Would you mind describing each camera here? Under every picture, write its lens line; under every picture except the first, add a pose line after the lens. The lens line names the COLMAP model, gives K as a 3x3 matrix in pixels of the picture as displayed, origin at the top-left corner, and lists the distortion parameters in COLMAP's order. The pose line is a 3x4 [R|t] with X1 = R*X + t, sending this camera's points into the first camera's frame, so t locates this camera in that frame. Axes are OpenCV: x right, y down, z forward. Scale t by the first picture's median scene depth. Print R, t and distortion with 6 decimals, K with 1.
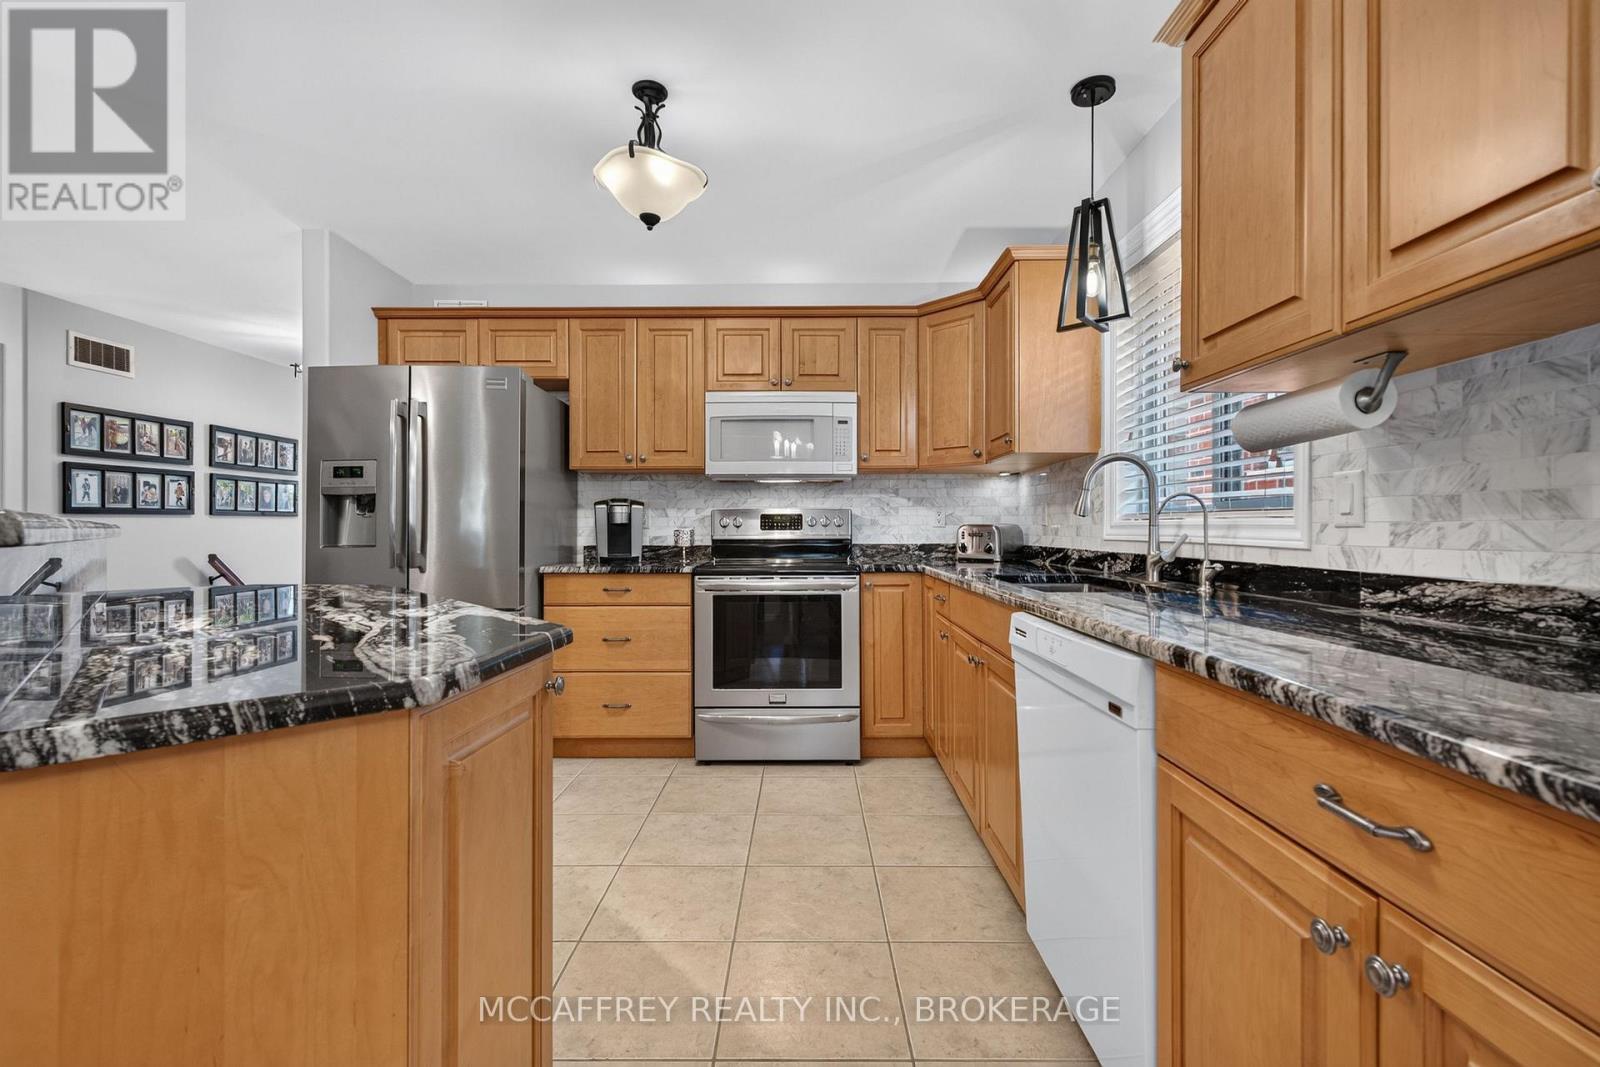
lens RADIAL K [[700.8, 0, 802.2], [0, 700.8, 526.4], [0, 0, 1]] dist [-0.001131, -0.000193]
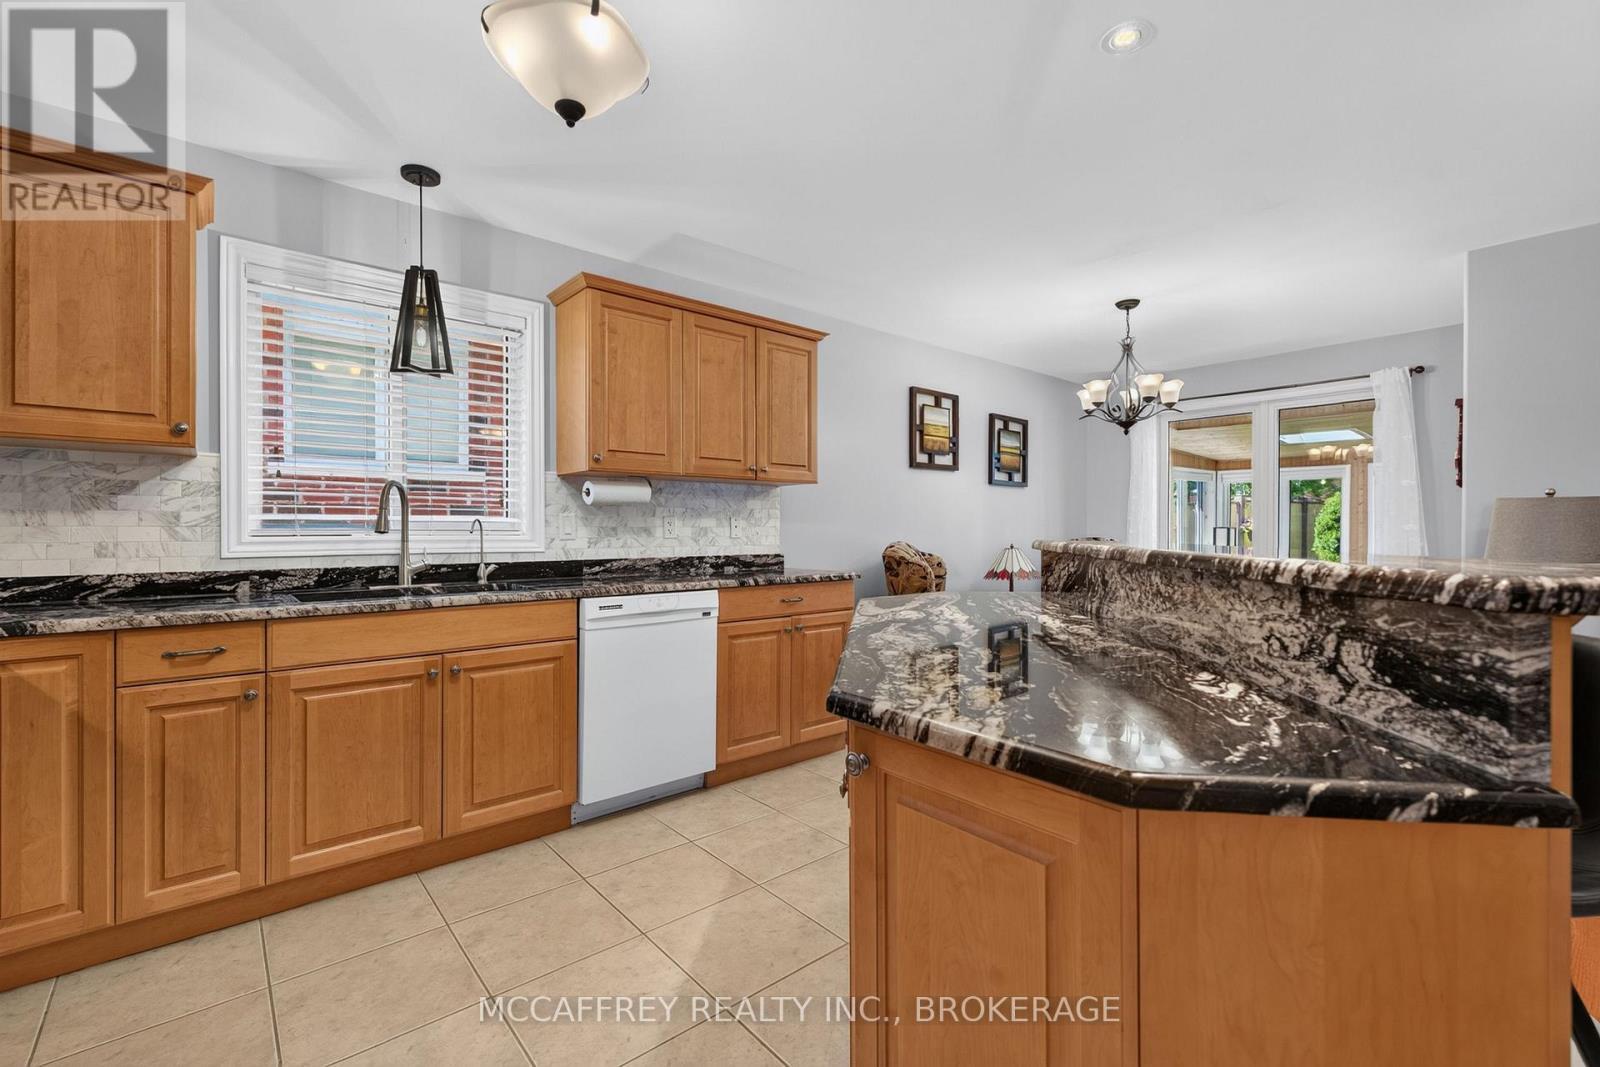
lens RADIAL K [[700.8, 0, 802.3], [0, 700.8, 530.3], [0, 0, 1]] dist [-0.001131, -0.000193]
pose [[-0.658763, 0.001101, 0.752349, -1.144280], [0.001866, 0.999998, 0.000171, -0.024772], [-0.752348, 0.001517, -0.658764, 1.638892]]
